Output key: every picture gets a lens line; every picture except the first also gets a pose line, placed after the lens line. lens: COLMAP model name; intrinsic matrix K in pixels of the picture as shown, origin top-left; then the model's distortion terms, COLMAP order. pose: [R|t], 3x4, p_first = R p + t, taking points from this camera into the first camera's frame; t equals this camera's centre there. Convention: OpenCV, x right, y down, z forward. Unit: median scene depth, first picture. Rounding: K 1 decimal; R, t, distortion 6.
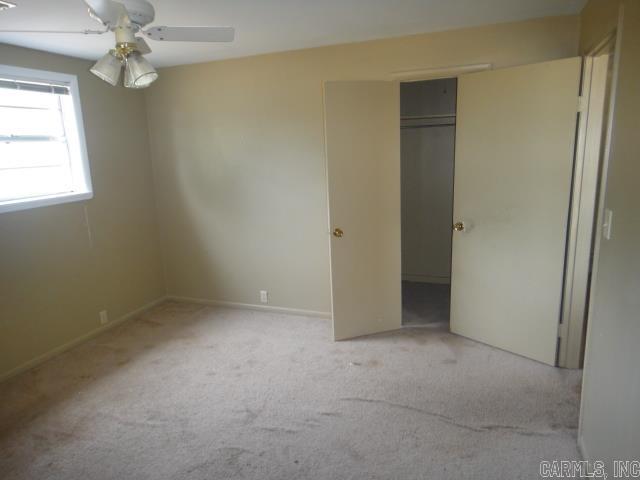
lens RADIAL K [[446.0, 0, 318.1], [0, 446.0, 237.6], [0, 0, 1]] dist [0.004985, 0.000870]
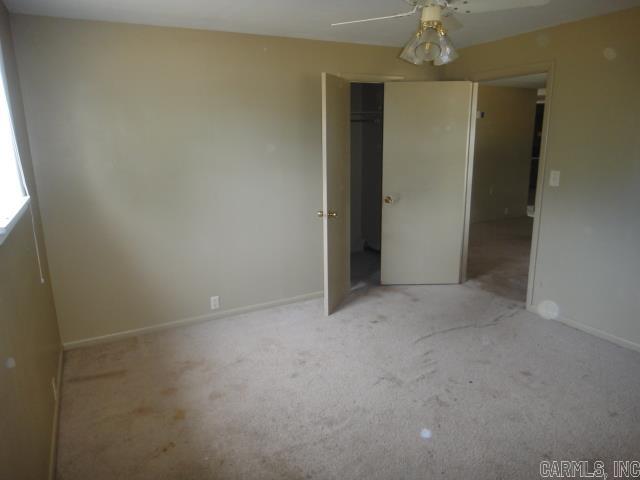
lens RADIAL K [[446.0, 0, 318.1], [0, 446.0, 237.6], [0, 0, 1]] dist [0.004985, 0.000870]
pose [[0.648609, -0.143024, 0.747563, -0.792926], [0.148367, 0.987103, 0.060126, -0.024894], [-0.746521, 0.071916, 0.661464, 0.302307]]
